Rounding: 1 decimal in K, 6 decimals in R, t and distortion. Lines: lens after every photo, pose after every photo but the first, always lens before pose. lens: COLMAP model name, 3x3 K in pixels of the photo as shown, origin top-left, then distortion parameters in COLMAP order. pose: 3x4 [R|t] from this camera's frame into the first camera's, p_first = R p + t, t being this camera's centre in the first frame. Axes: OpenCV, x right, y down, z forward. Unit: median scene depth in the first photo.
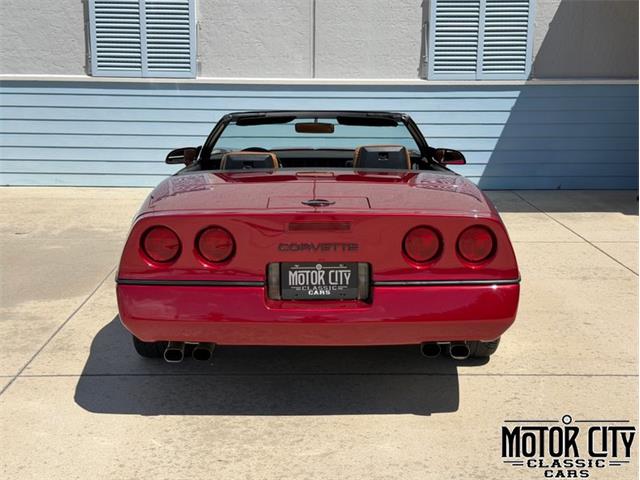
lens RADIAL K [[881.1, 0, 320.0], [0, 881.1, 240.0], [0, 0, 1]] dist [0.218107, -0.462569]
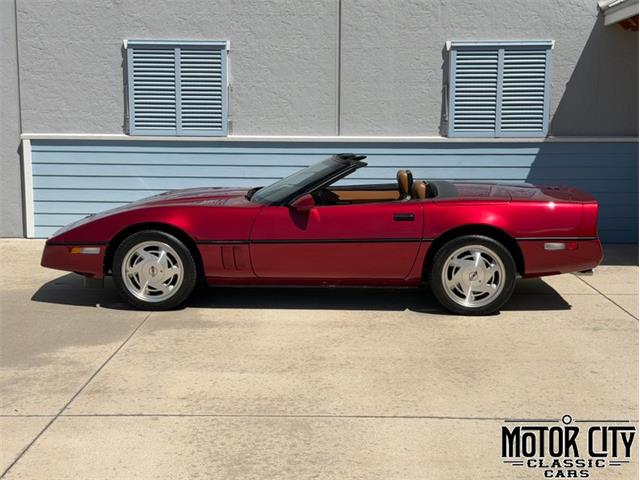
lens RADIAL K [[881.1, 0, 320.0], [0, 881.1, 240.0], [0, 0, 1]] dist [0.218107, -0.462569]
pose [[0.999416, 0.002724, -0.034050, 0.006748], [-0.004672, 0.998349, -0.057255, 0.000200], [0.033837, 0.057381, 0.997779, -0.035968]]
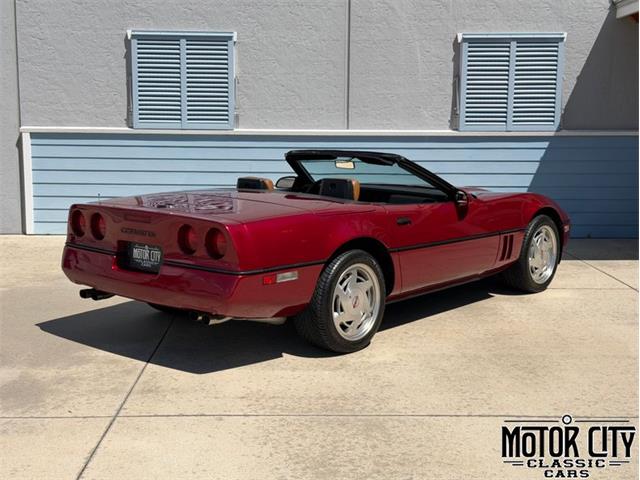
lens RADIAL K [[879.9, 0, 315.2], [0, 879.9, 238.1], [0, 0, 1]] dist [0.221045, -0.486245]
pose [[0.999995, -0.000284, 0.003246, -0.048750], [0.000474, 0.998274, -0.058734, 0.003369], [-0.003224, 0.058735, 0.998268, -0.014314]]
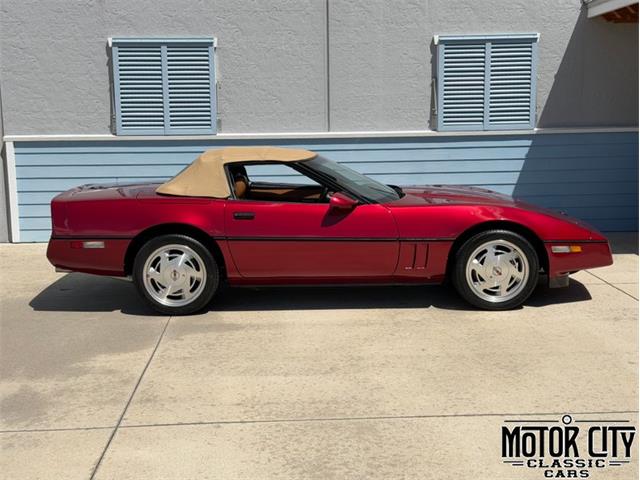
lens RADIAL K [[881.1, 0, 320.0], [0, 881.1, 240.0], [0, 0, 1]] dist [0.218107, -0.462569]
pose [[0.999214, -0.024828, 0.030907, -0.053696], [0.026275, 0.998534, -0.047329, -0.006097], [-0.029687, 0.048104, 0.998401, -0.034883]]
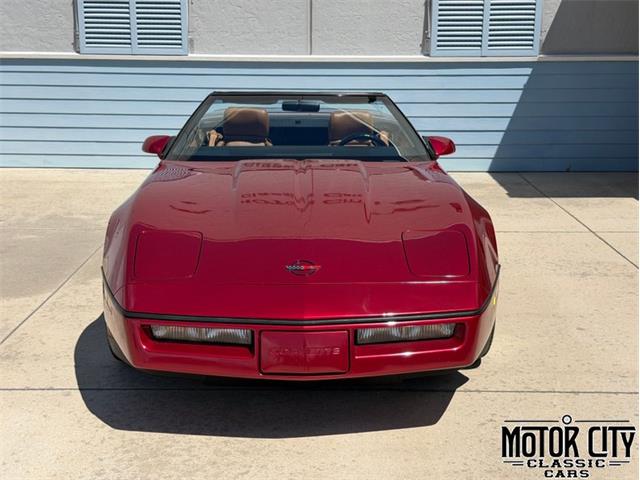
lens RADIAL K [[881.1, 0, 320.0], [0, 881.1, 240.0], [0, 0, 1]] dist [0.218107, -0.462569]
pose [[0.999701, 0.002962, -0.024264, 0.026870], [-0.002180, 0.999479, 0.032203, -0.014394], [0.024346, -0.032141, 0.999187, 0.038125]]
